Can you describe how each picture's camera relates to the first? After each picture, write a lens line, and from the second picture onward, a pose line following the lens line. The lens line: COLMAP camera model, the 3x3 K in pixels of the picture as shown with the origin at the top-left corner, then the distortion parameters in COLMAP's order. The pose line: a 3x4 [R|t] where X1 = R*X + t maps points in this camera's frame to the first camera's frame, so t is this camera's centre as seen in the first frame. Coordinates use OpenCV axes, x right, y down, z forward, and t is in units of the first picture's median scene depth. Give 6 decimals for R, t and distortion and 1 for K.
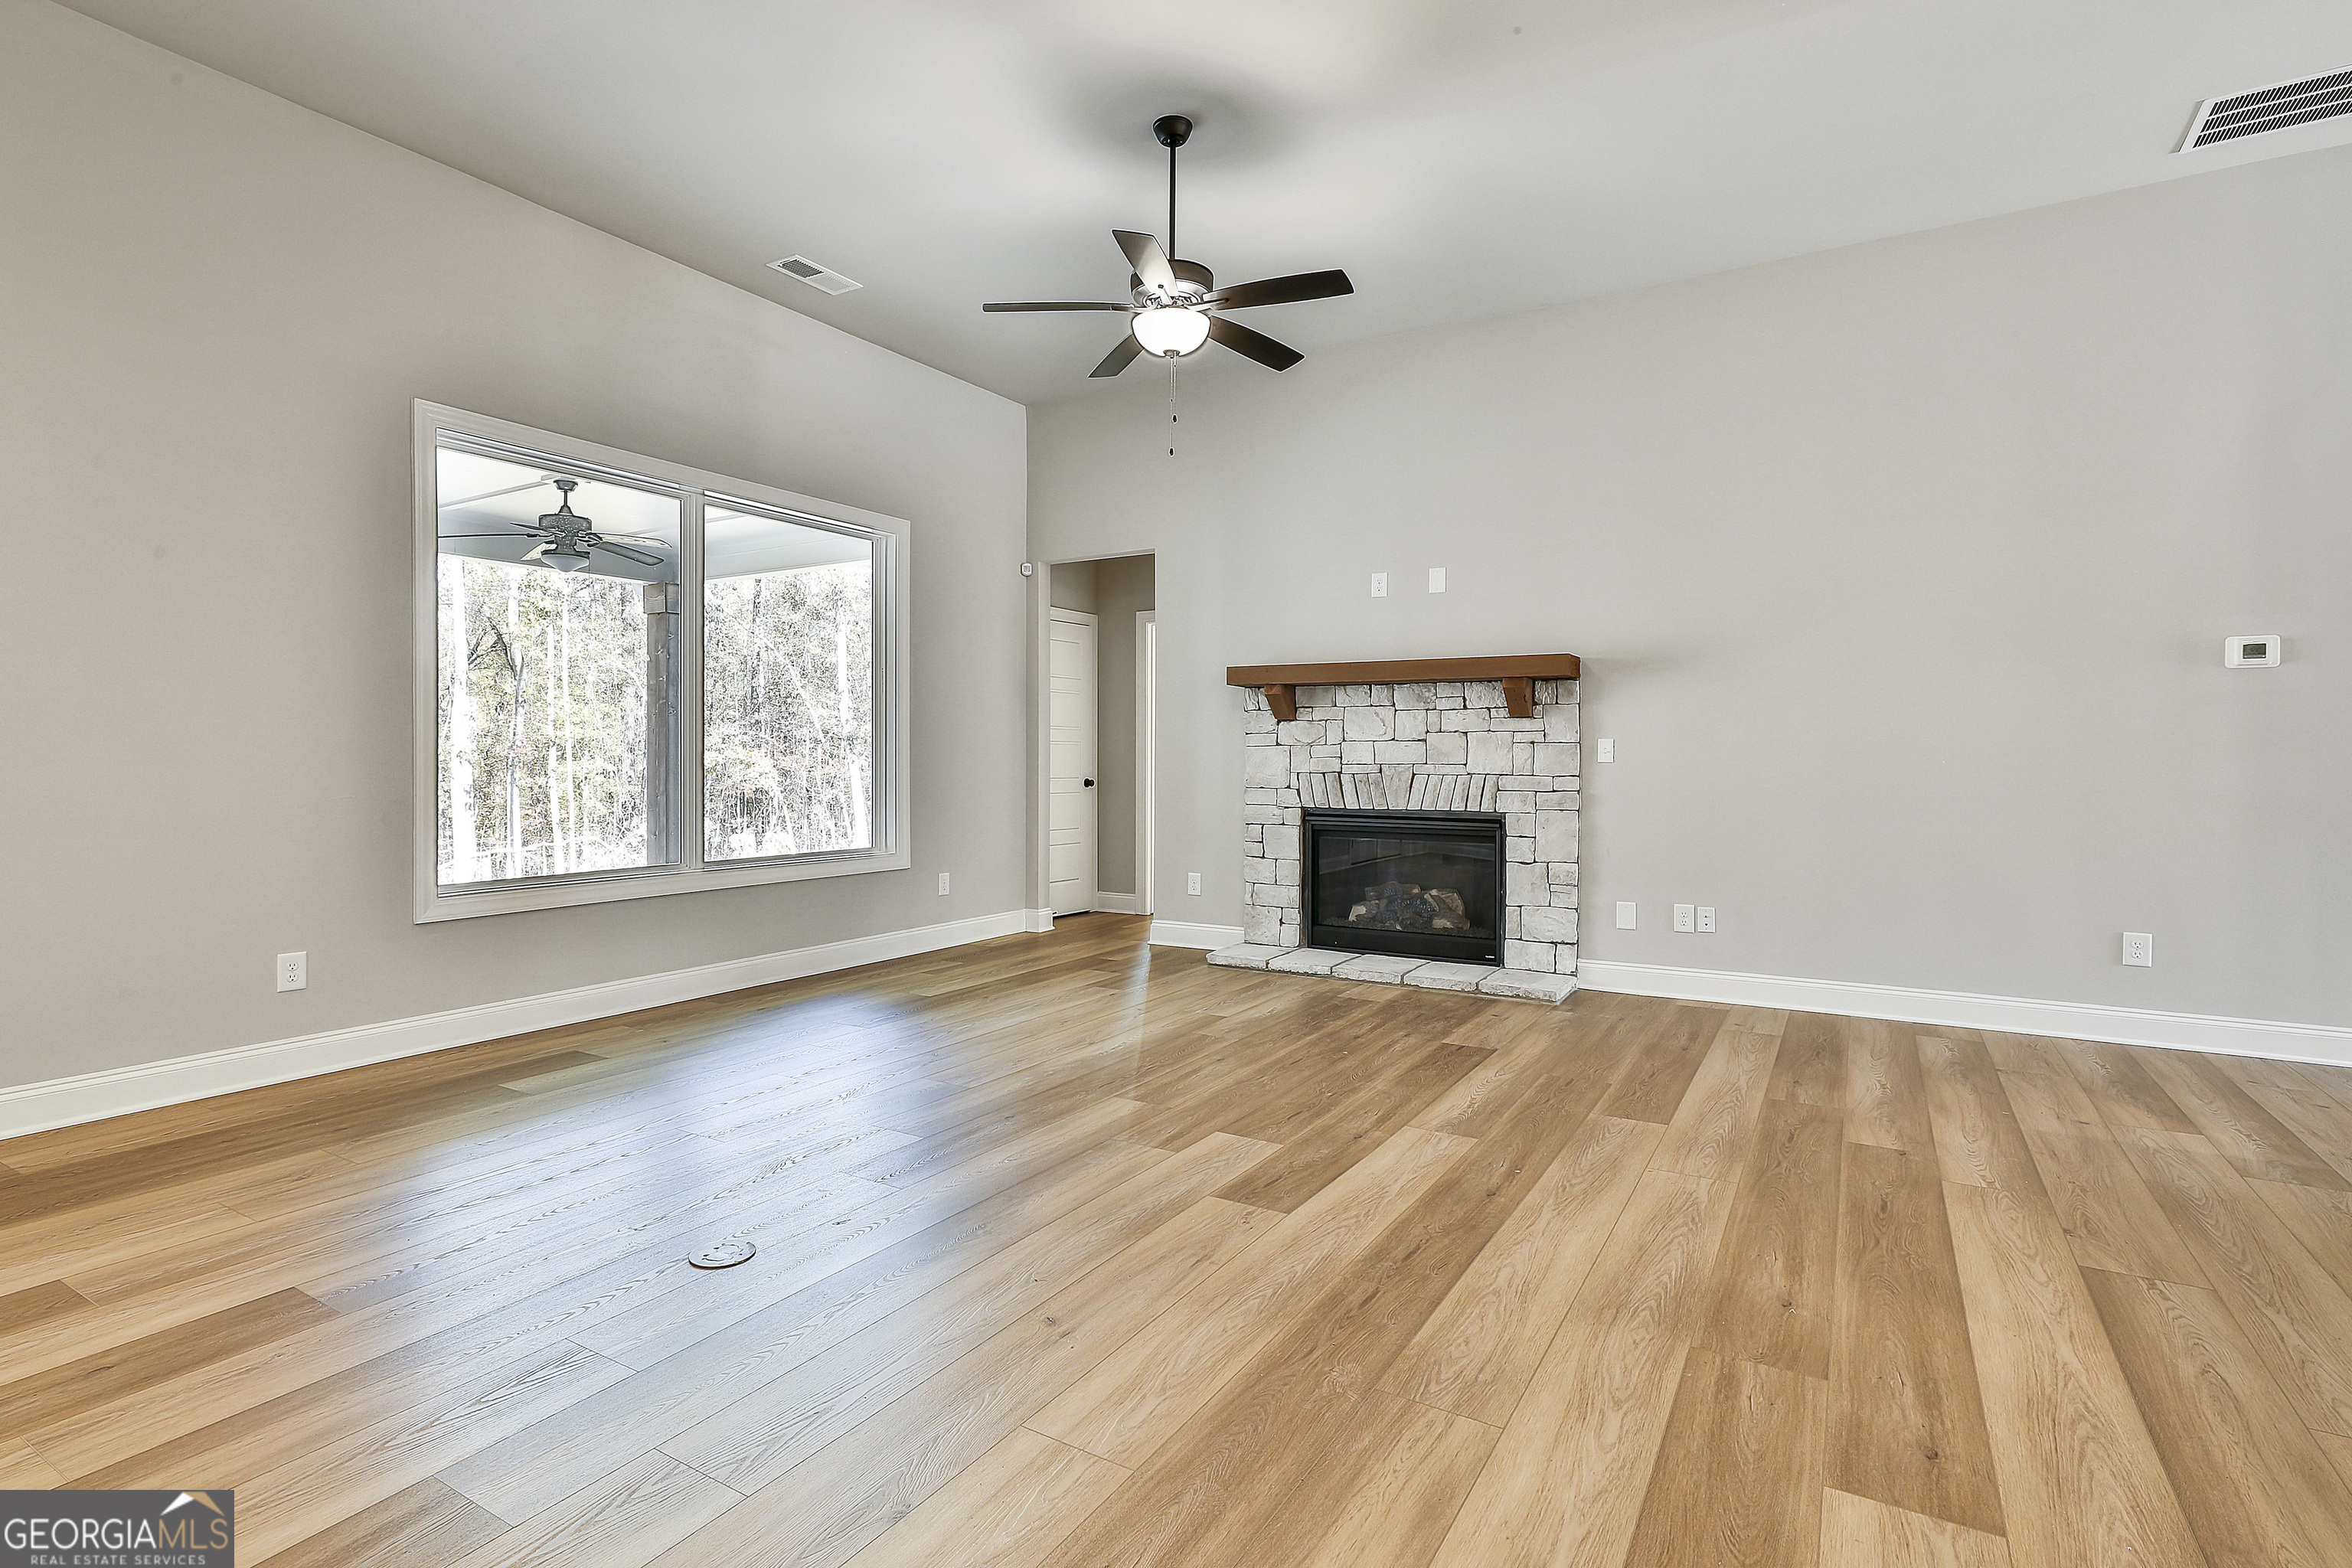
lens RADIAL K [[1139.3, 0, 1179.1], [0, 1139.3, 764.7], [0, 0, 1]] dist [-0.006920, 0.004889]
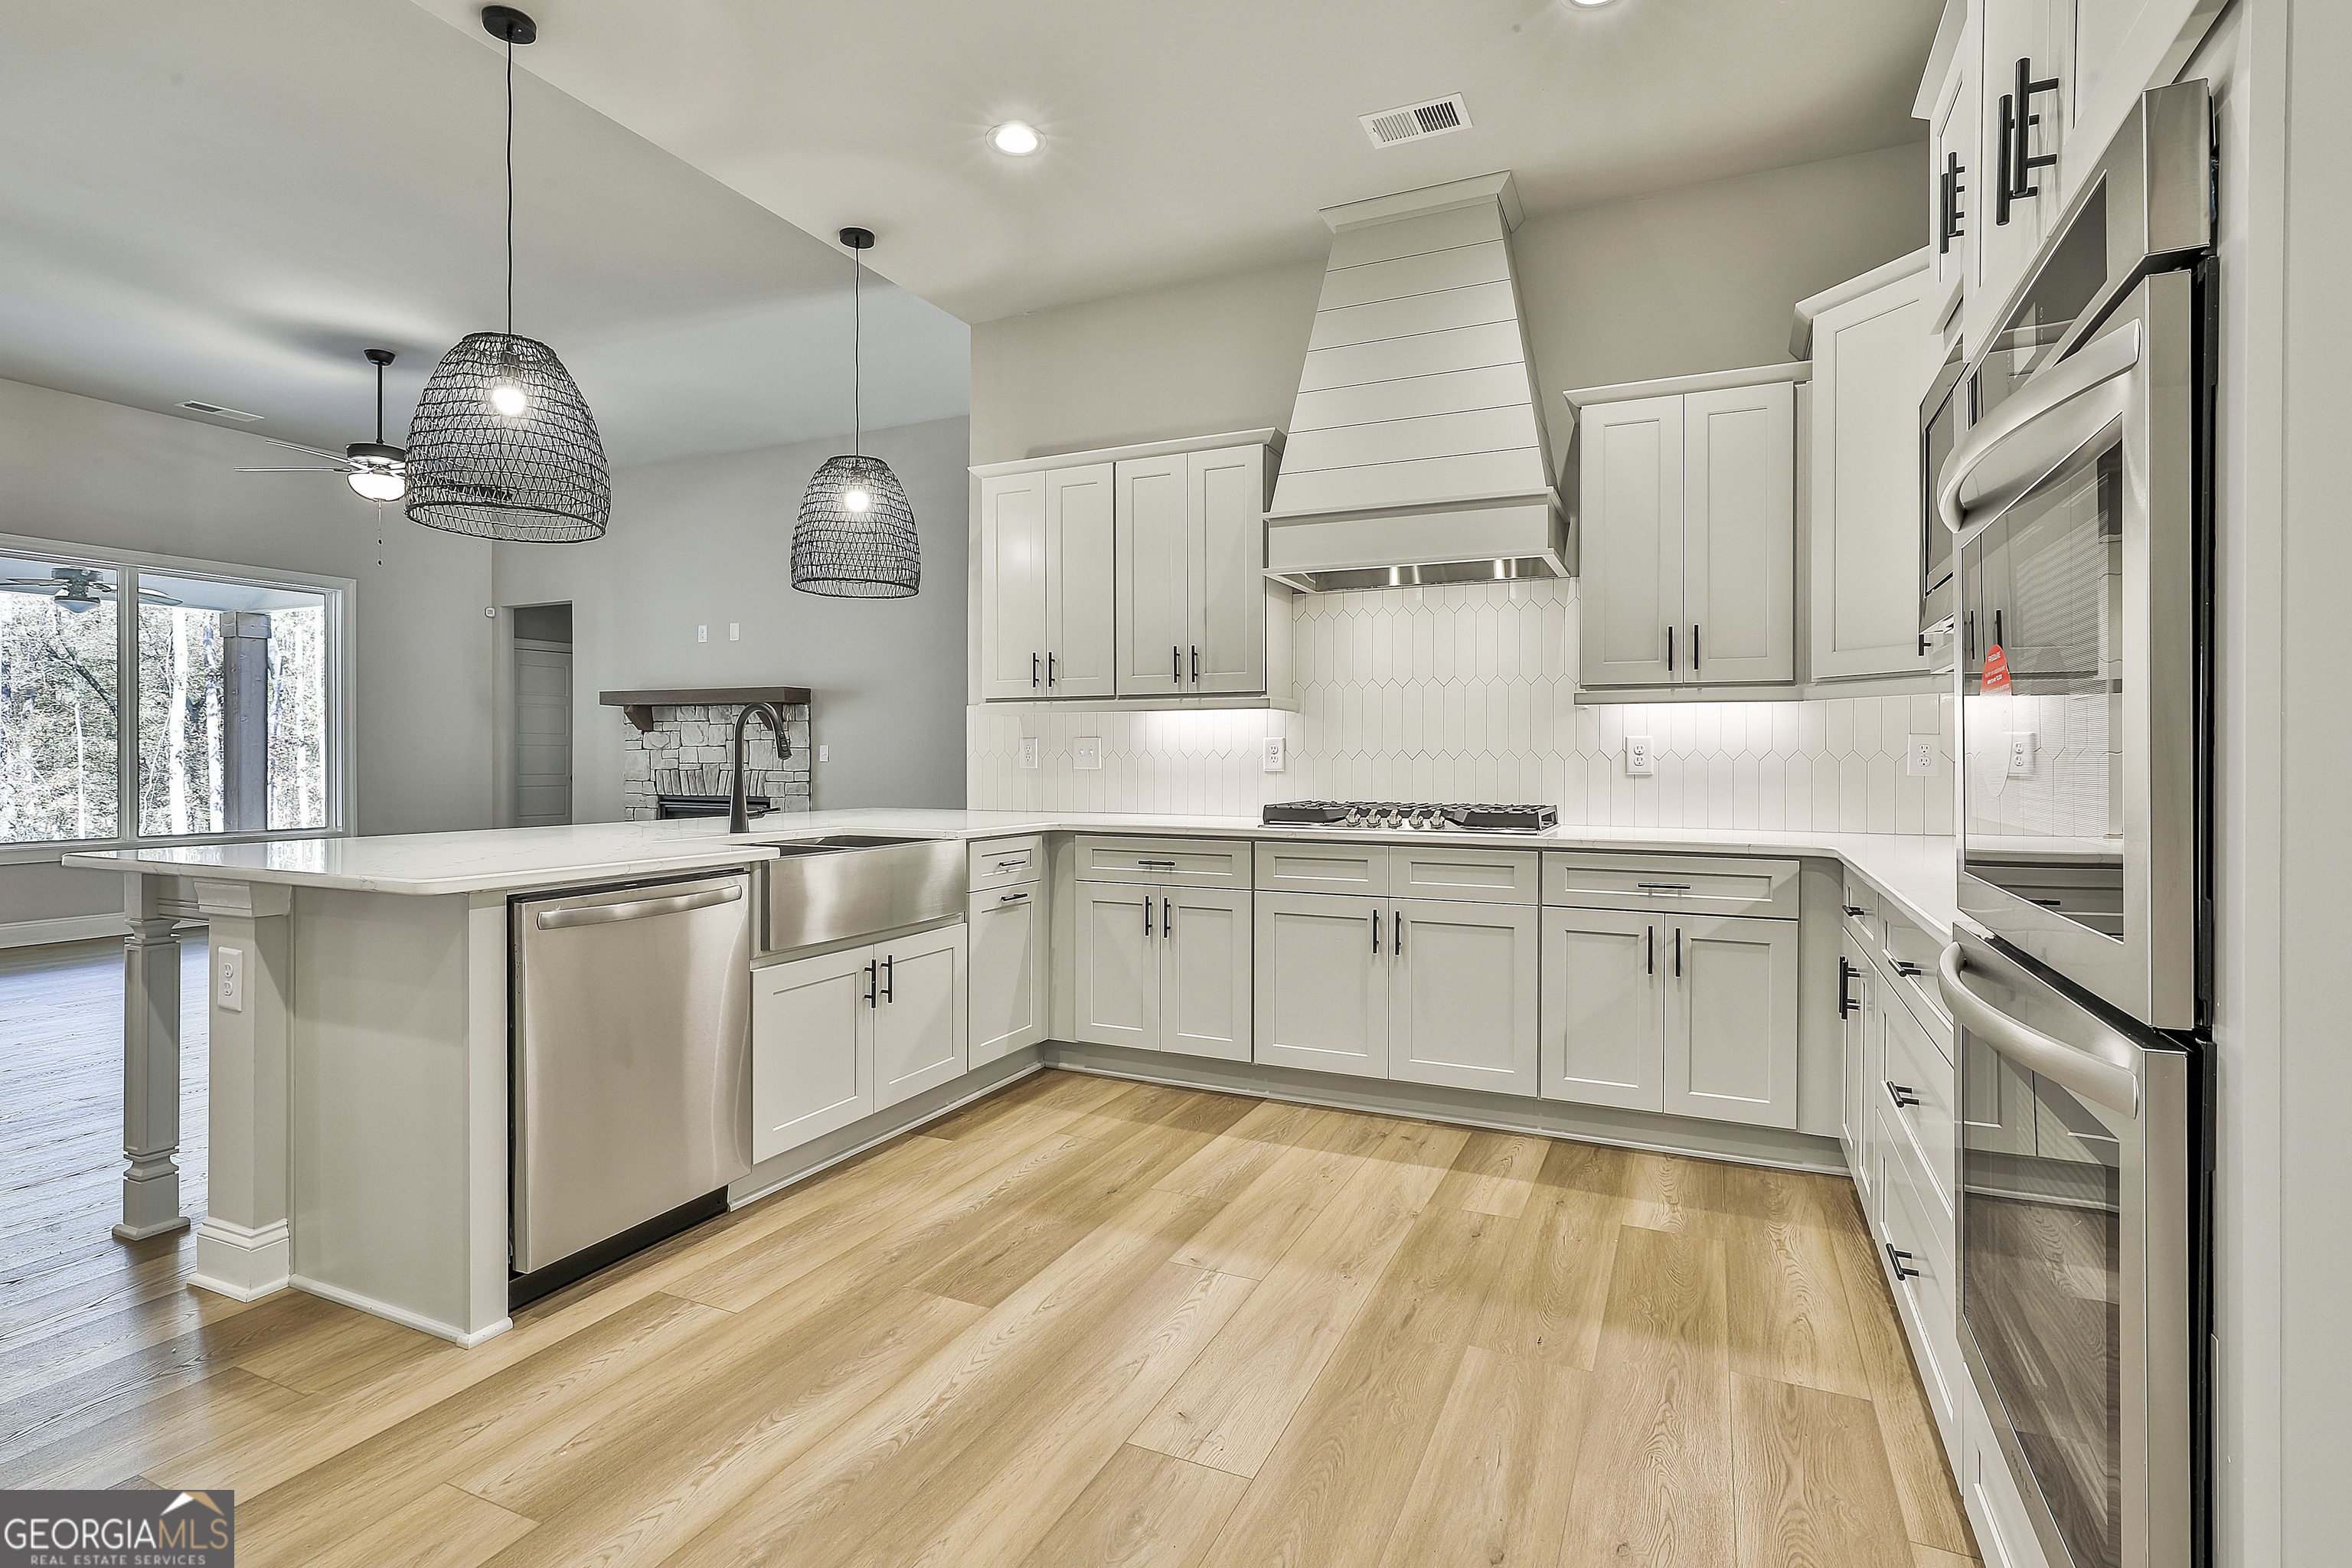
lens RADIAL K [[1139.3, 0, 1177.0], [0, 1139.3, 767.6], [0, 0, 1]] dist [-0.006920, 0.004889]
pose [[0.994070, -0.002166, 0.108722, 1.051046], [0.001765, 0.999991, 0.003780, 0.001142], [-0.108729, -0.003566, 0.994065, -0.768903]]
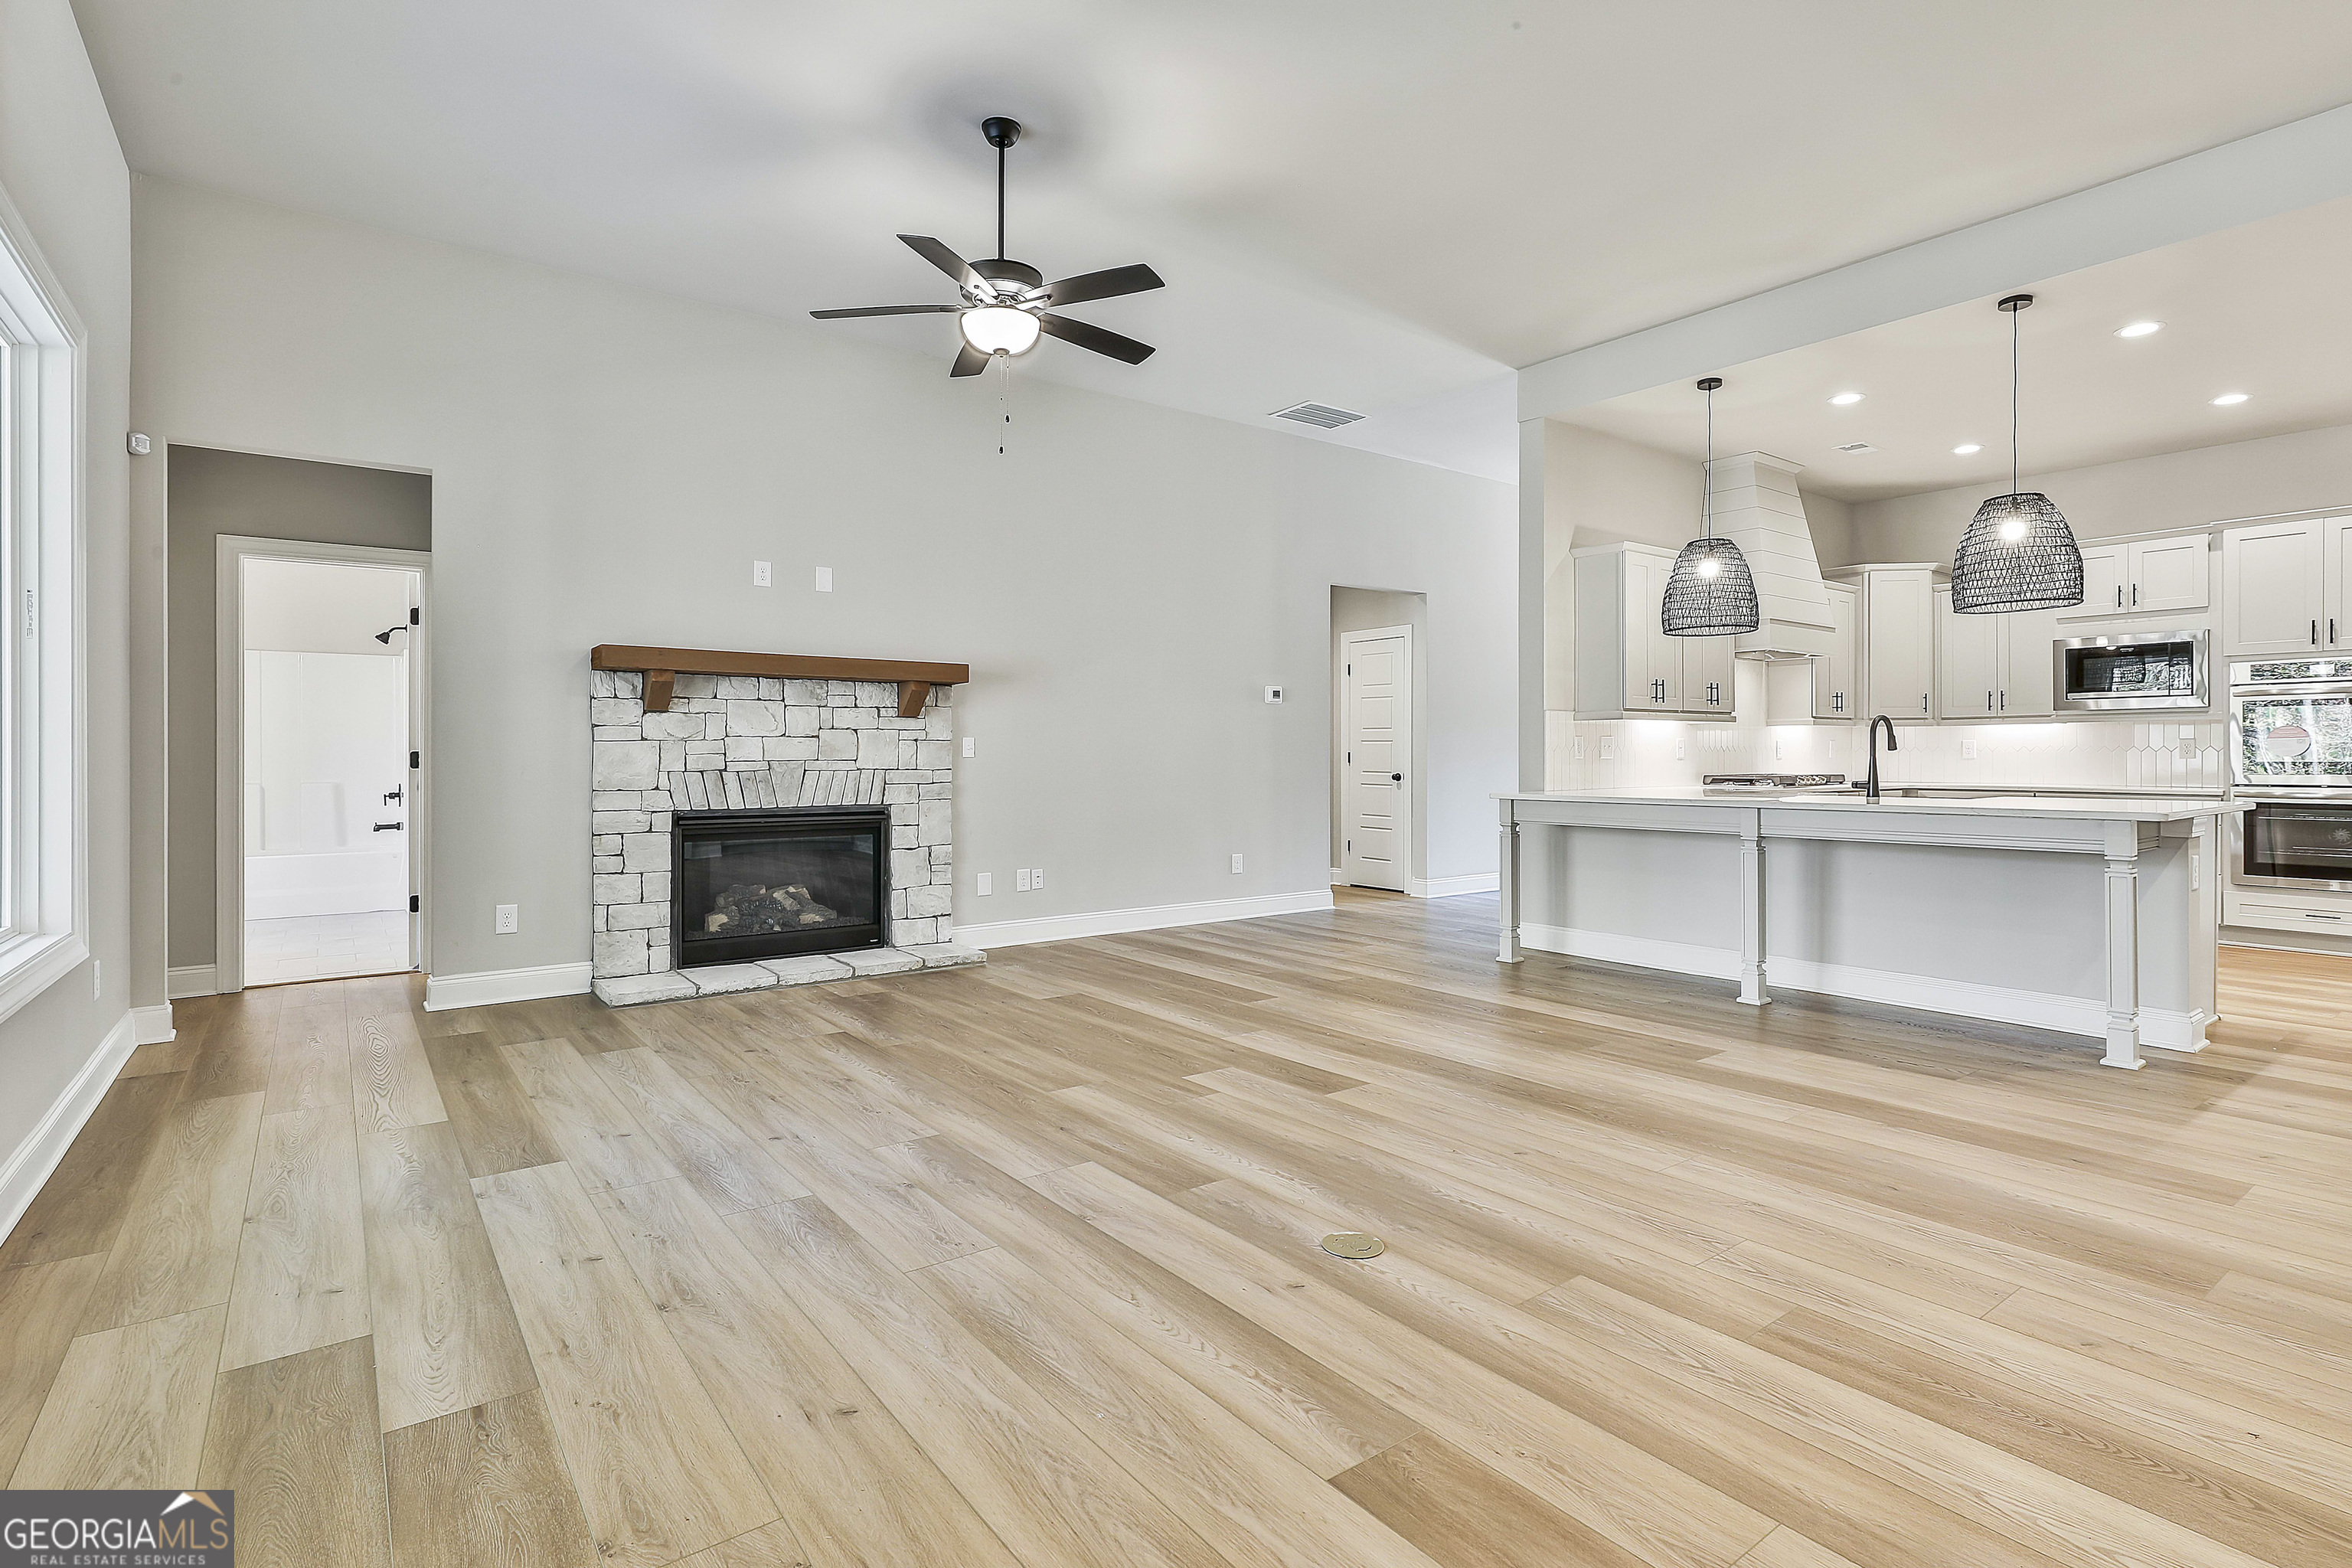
lens RADIAL K [[1139.3, 0, 1179.7], [0, 1139.3, 757.5], [0, 0, 1]] dist [-0.006920, 0.004889]
pose [[0.373303, -0.006086, 0.927689, -1.022952], [0.008106, 0.999962, 0.003299, -0.006486], [-0.927674, 0.006289, 0.373338, 0.559472]]
